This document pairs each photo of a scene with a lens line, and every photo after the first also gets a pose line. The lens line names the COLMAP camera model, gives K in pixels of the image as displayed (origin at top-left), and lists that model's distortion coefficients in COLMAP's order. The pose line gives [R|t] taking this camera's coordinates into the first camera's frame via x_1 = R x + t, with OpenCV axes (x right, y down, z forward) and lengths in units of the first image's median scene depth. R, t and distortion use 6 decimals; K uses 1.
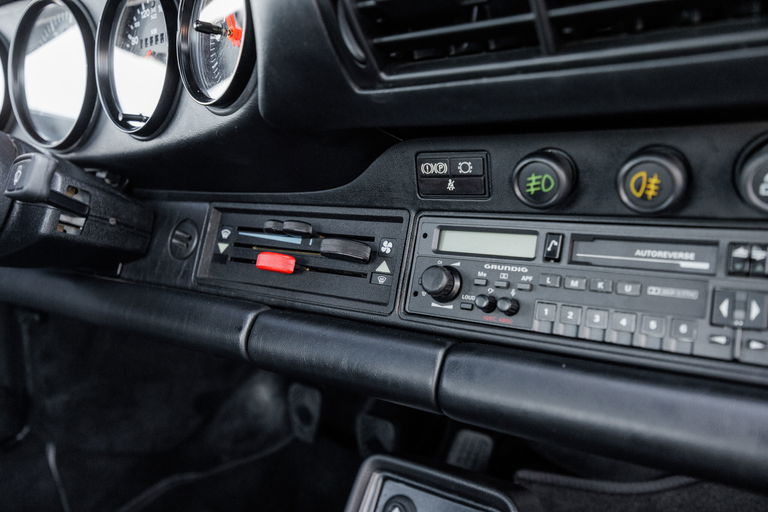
lens RADIAL K [[605.6, 0, 387.0], [0, 605.6, 255.1], [0, 0, 1]] dist [0.002595, 0.000115]
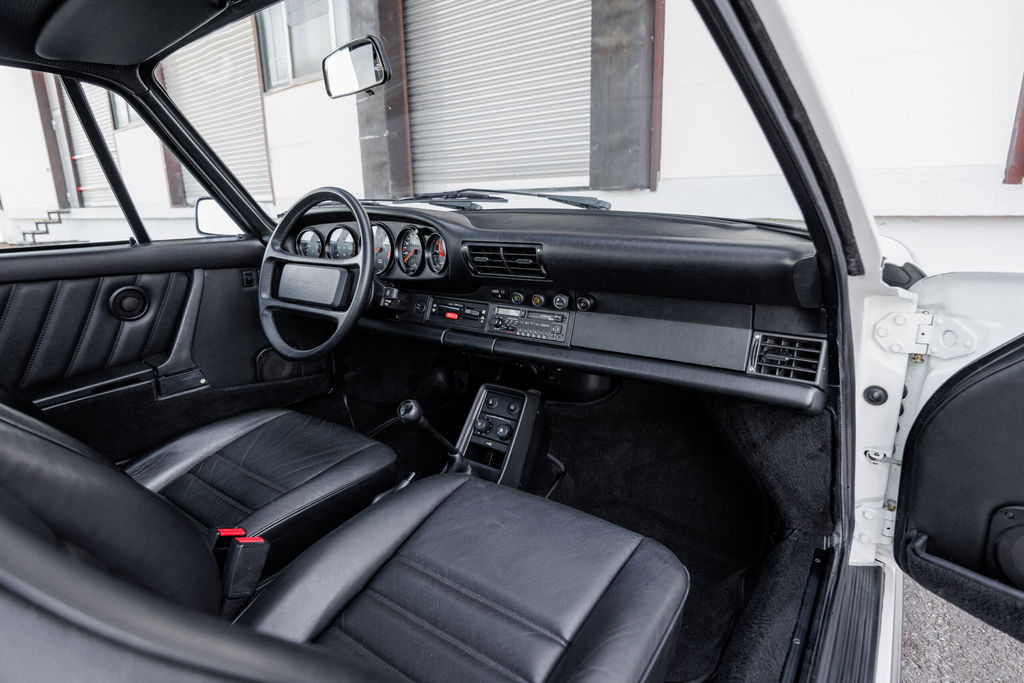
lens RADIAL K [[560.4, 0, 508.6], [0, 560.4, 342.0], [0, 0, 1]] dist [-0.005069, -0.000404]
pose [[0.998115, 0.021358, -0.057528, 0.326327], [-0.017302, 0.997389, 0.070107, -0.069074], [0.058875, -0.068979, 0.995879, -2.183639]]
